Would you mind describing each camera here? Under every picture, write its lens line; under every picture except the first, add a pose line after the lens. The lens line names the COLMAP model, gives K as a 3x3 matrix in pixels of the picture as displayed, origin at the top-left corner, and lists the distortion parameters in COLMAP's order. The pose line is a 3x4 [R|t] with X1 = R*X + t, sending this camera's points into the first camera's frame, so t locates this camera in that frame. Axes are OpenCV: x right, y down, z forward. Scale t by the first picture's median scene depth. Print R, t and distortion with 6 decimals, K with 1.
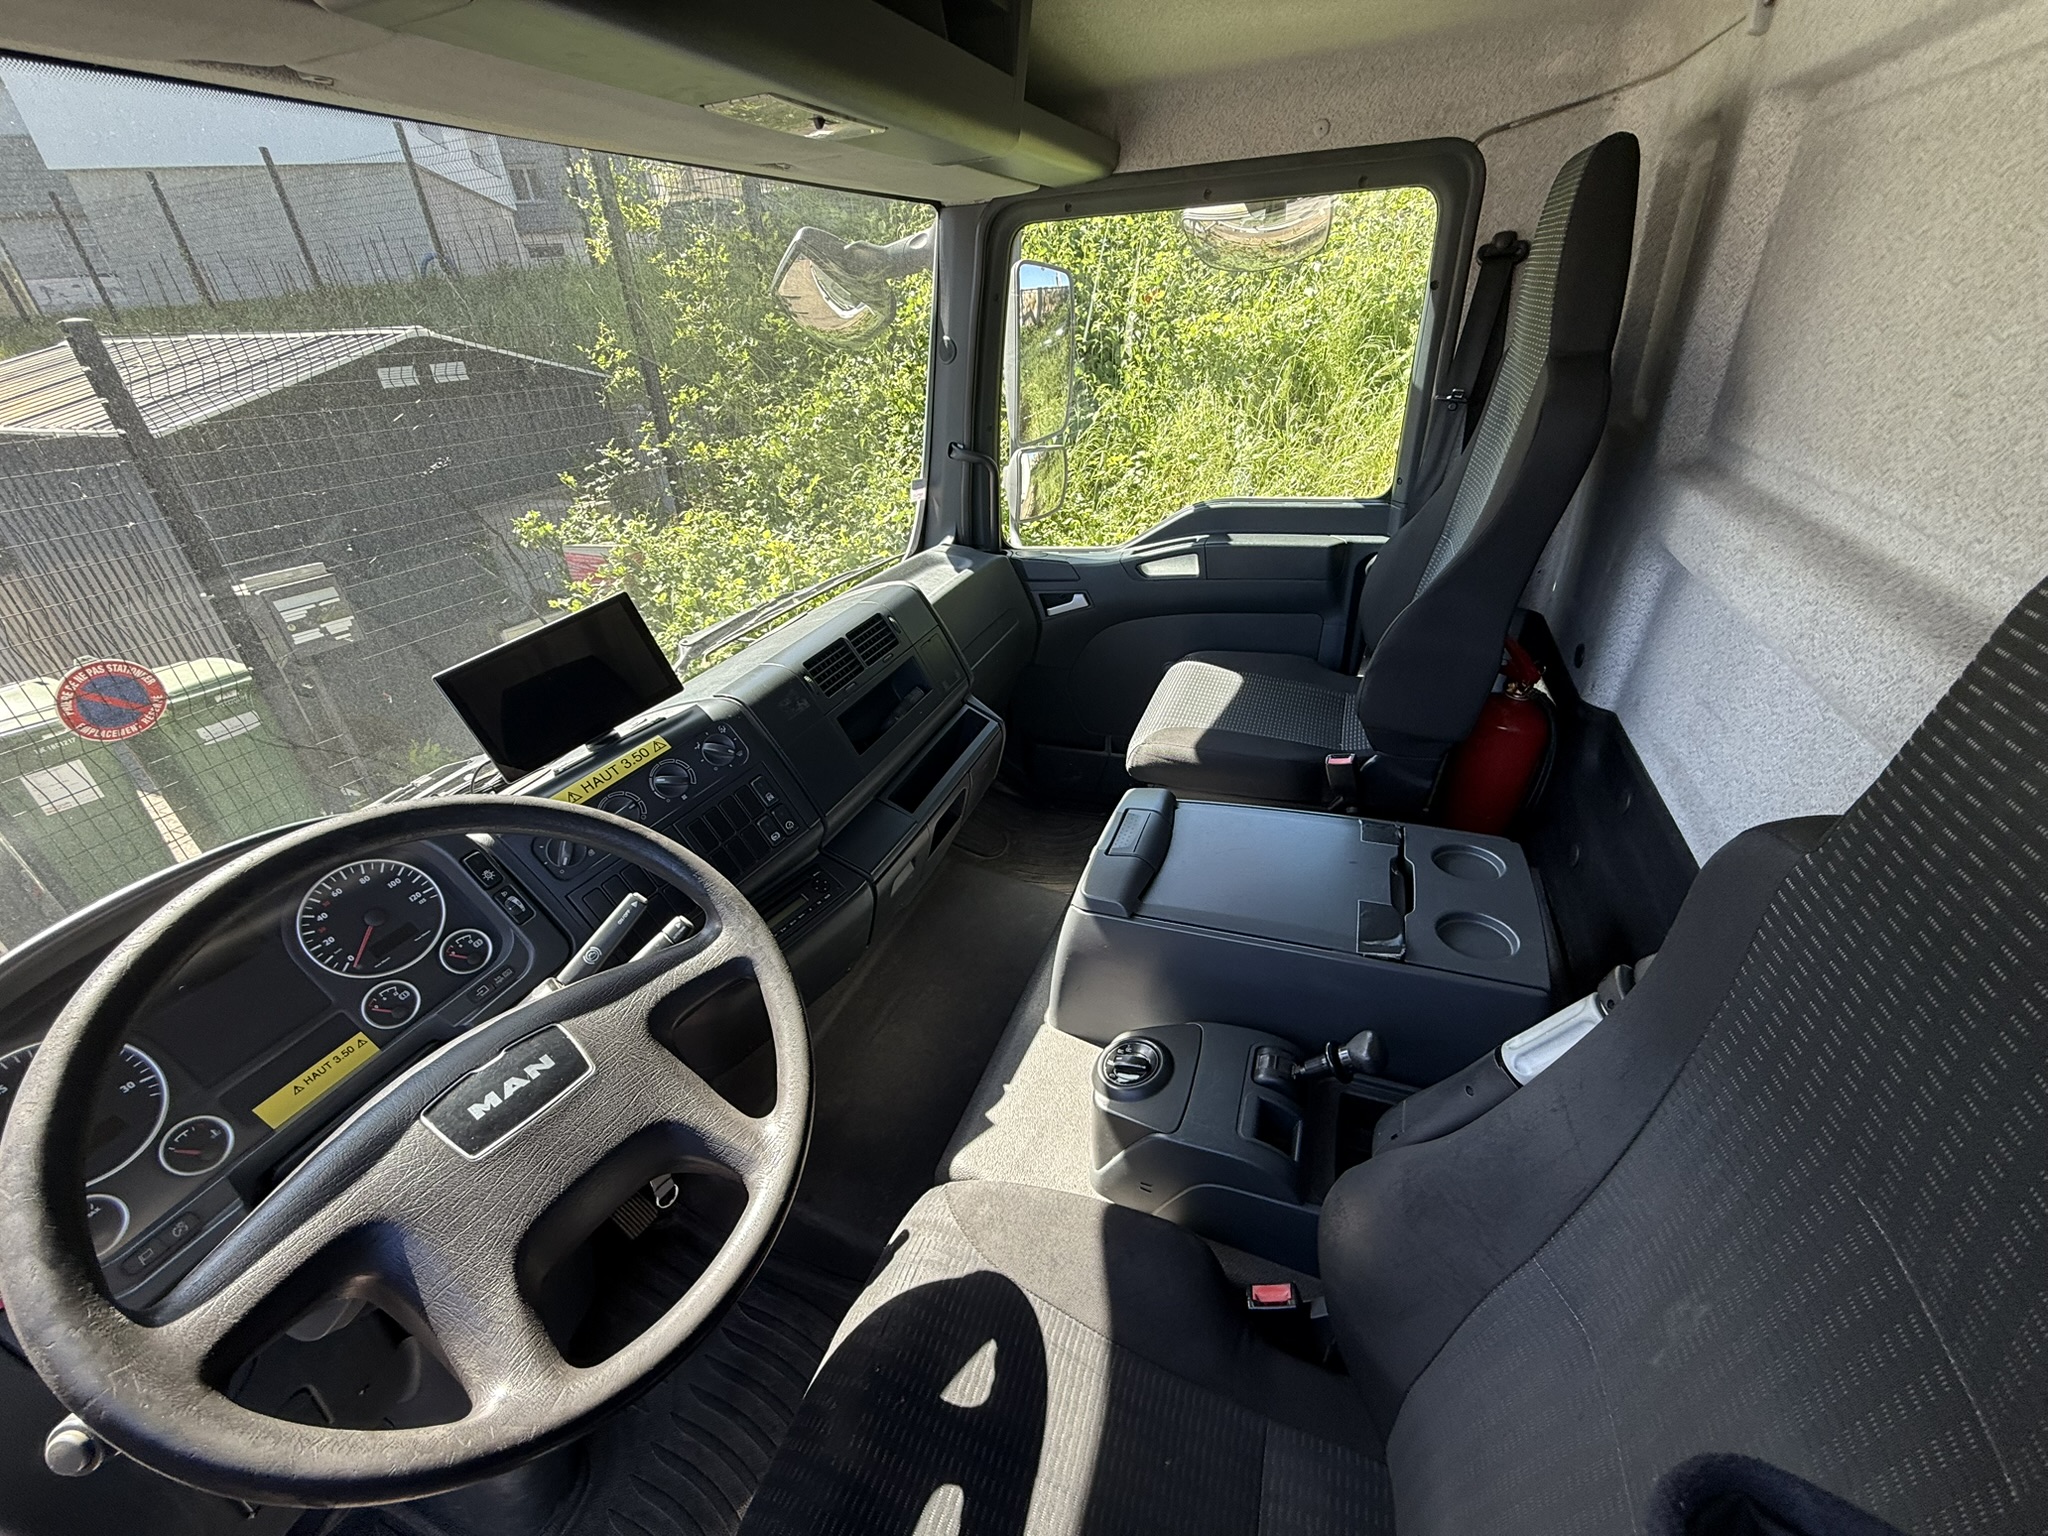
lens RADIAL K [[824.0, 0, 1015.7], [0, 824.0, 768.2], [0, 0, 1]] dist [-0.001880, -0.000222]
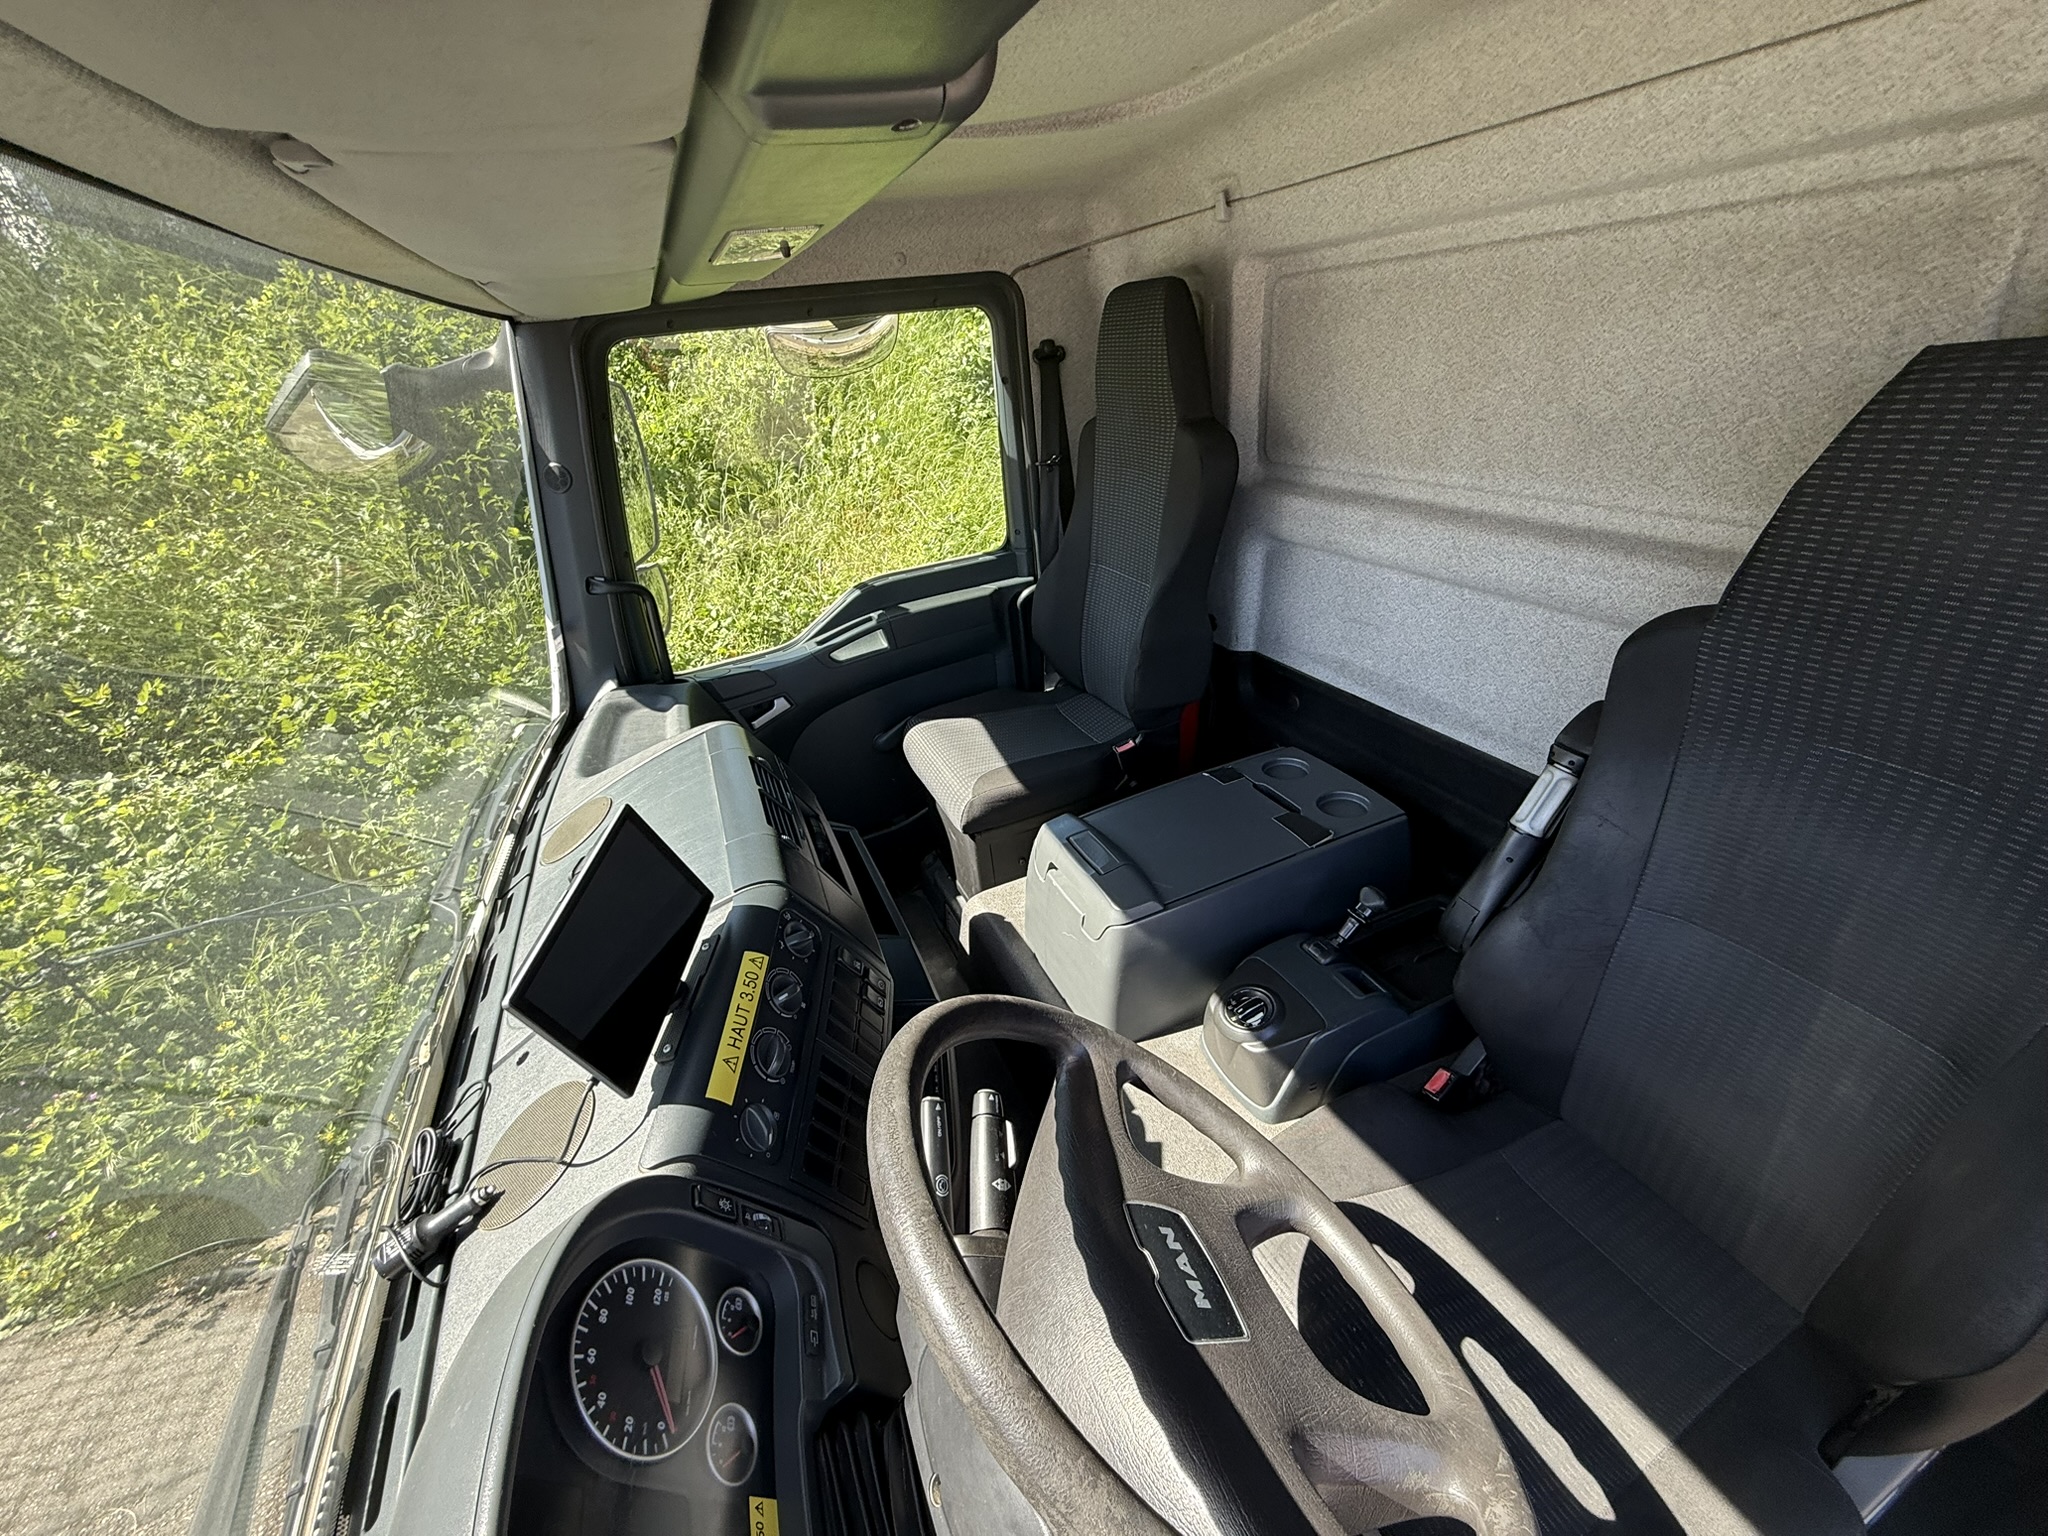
lens RADIAL K [[824.0, 0, 1017.7], [0, 824.0, 767.3], [0, 0, 1]] dist [-0.001880, -0.000222]
pose [[0.718486, -0.335025, 0.609537, -0.421688], [0.391393, 0.919178, 0.043865, -0.085683], [-0.574969, 0.207052, 0.791543, 0.107514]]
